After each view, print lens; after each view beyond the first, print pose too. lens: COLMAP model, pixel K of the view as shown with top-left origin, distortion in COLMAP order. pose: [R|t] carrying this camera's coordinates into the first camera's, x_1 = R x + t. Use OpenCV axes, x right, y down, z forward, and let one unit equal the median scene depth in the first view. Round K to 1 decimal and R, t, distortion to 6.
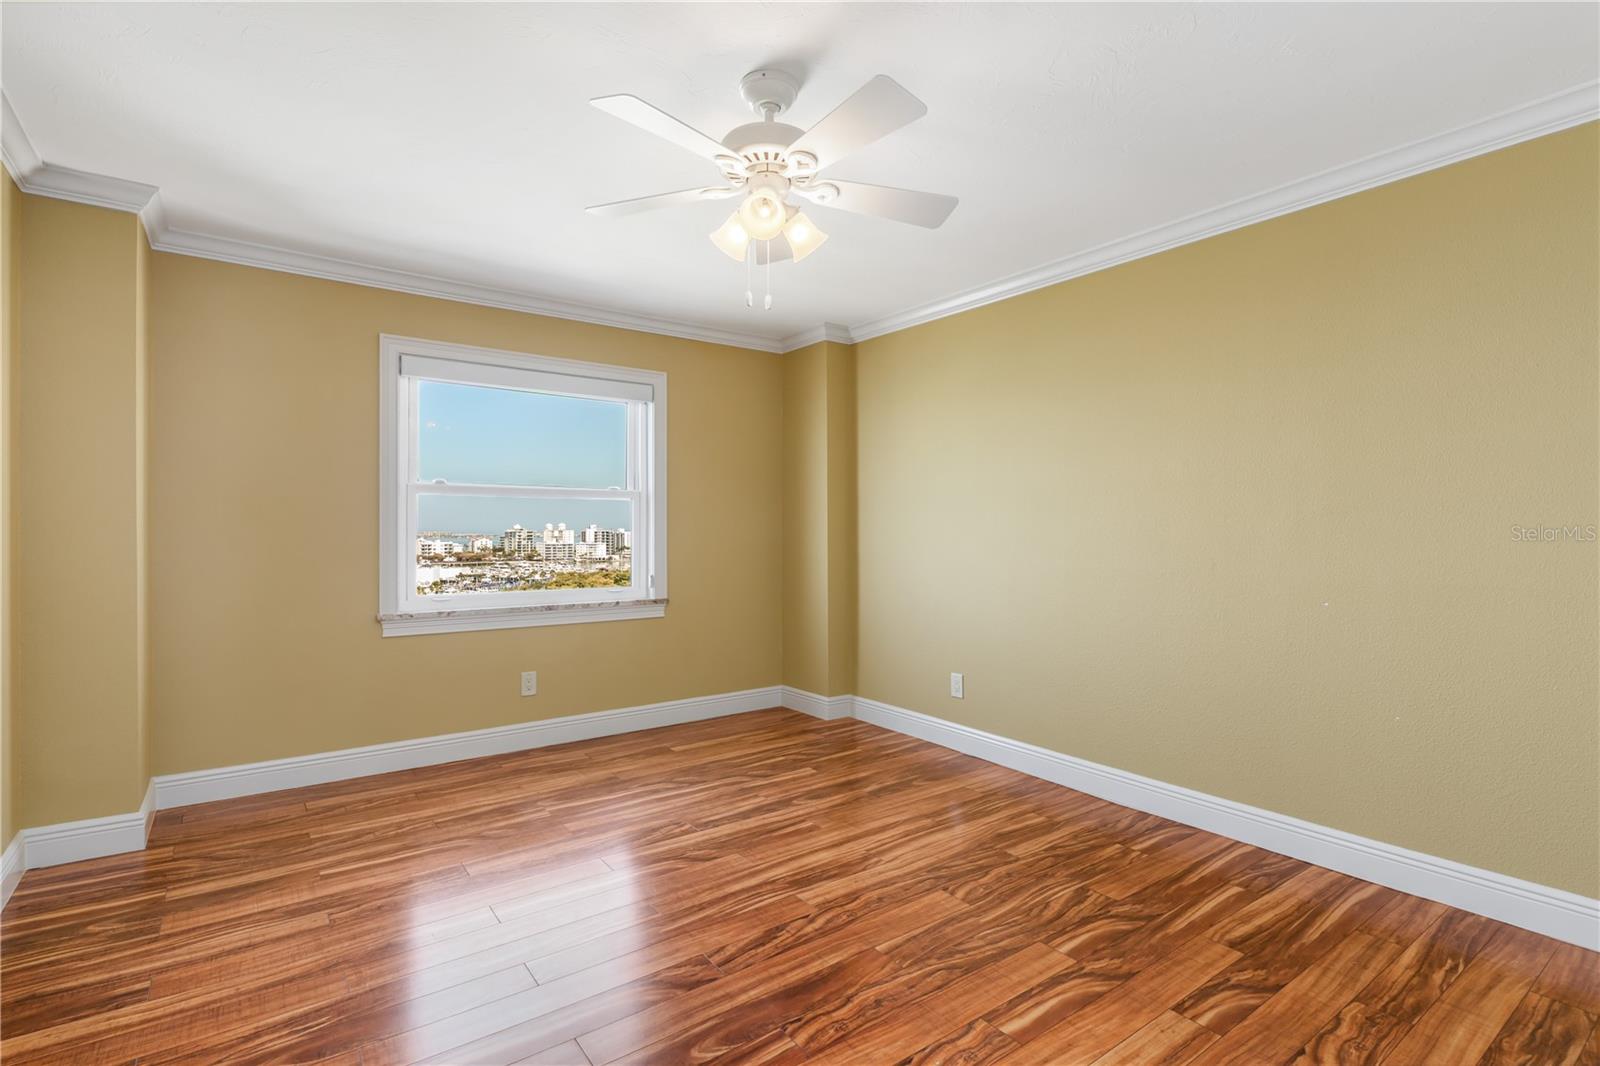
lens RADIAL K [[758.3, 0, 793.9], [0, 758.3, 532.2], [0, 0, 1]] dist [0.017132, -0.011872]
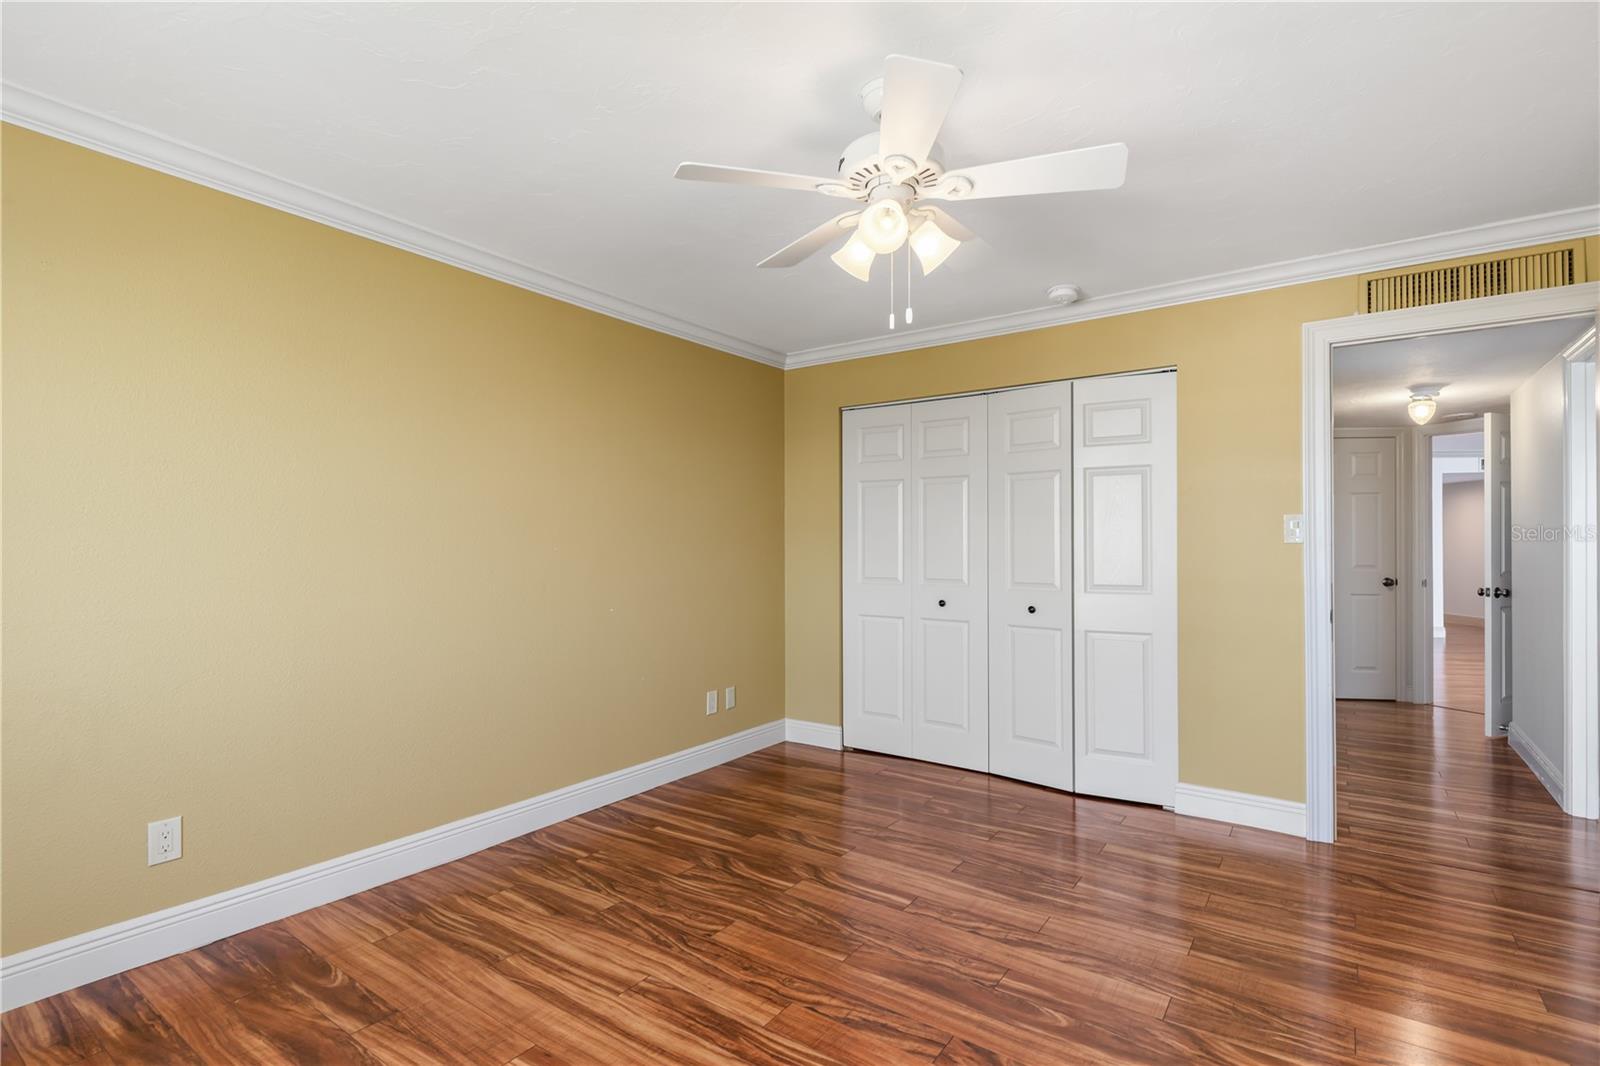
lens RADIAL K [[755.7, 0, 796.1], [0, 755.7, 533.7], [0, 0, 1]] dist [0.023913, -0.014336]
pose [[-0.312923, 0.012492, 0.949696, -0.663374], [0.000777, 0.999917, -0.012896, -0.023048], [-0.949778, -0.003297, -0.312907, 1.050463]]
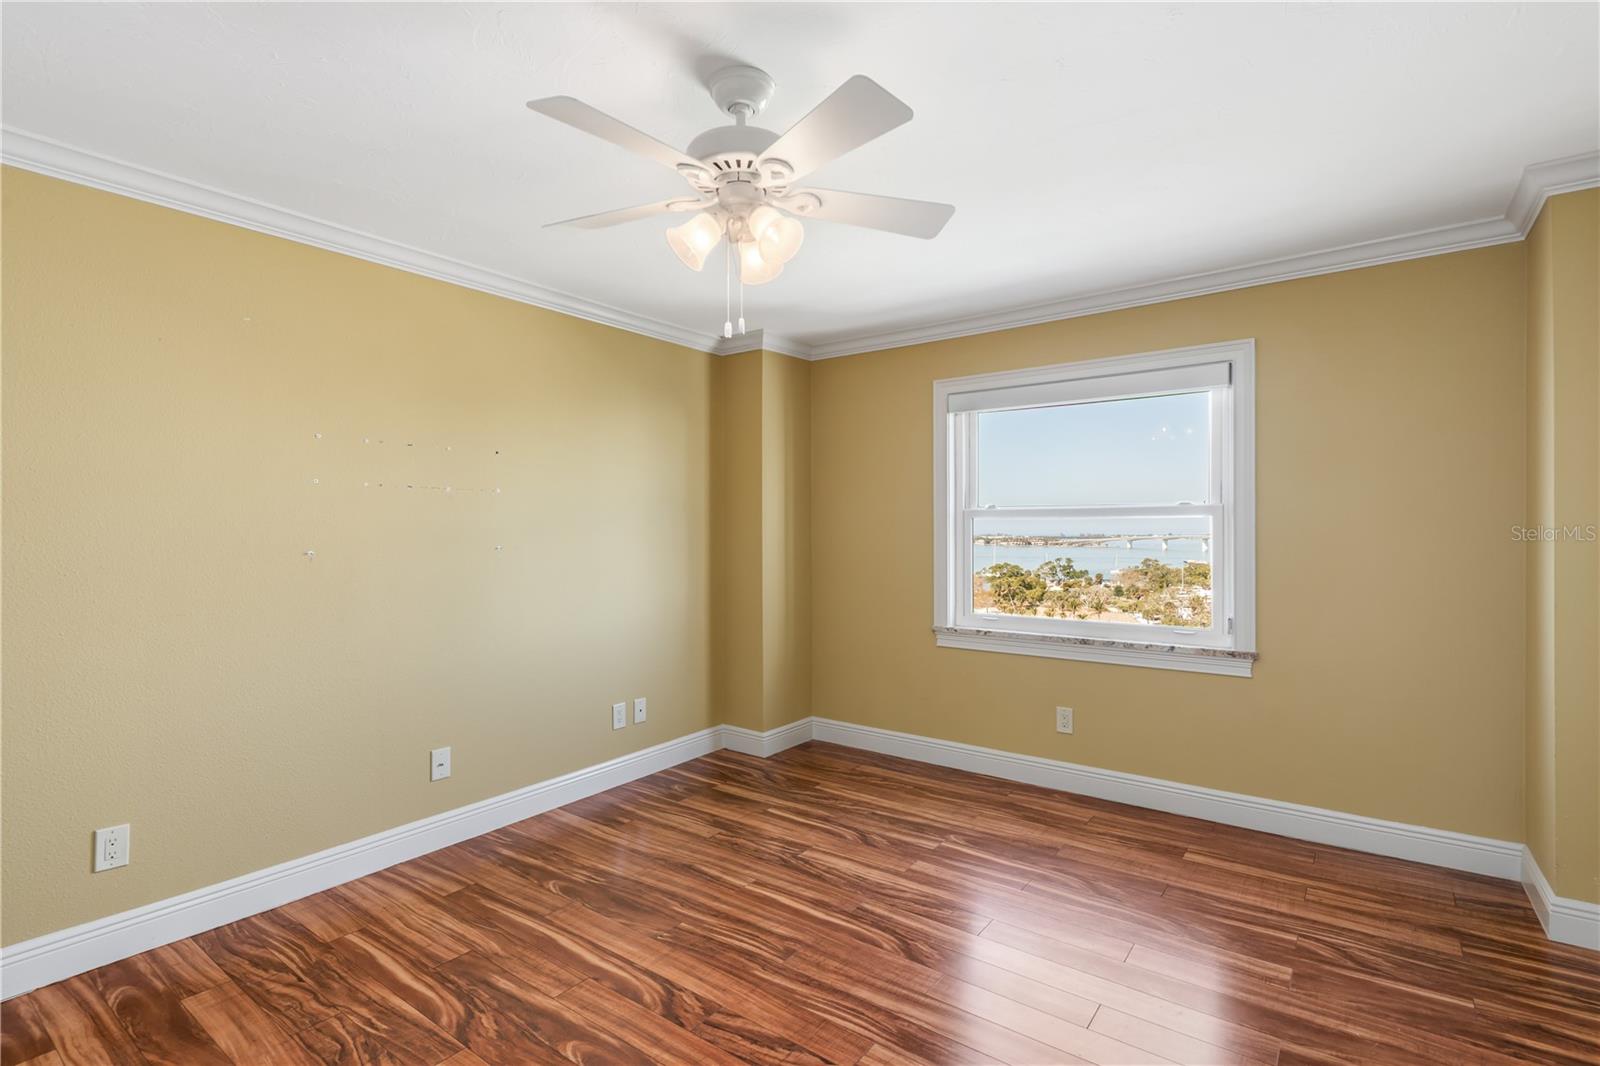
lens RADIAL K [[760.9, 0, 799.7], [0, 760.9, 539.2], [0, 0, 1]] dist [0.020492, -0.013904]
pose [[0.288570, 0.011095, -0.957394, 0.633136], [0.003255, 0.999916, 0.012569, -0.048278], [0.957453, -0.006743, 0.288510, 0.603093]]
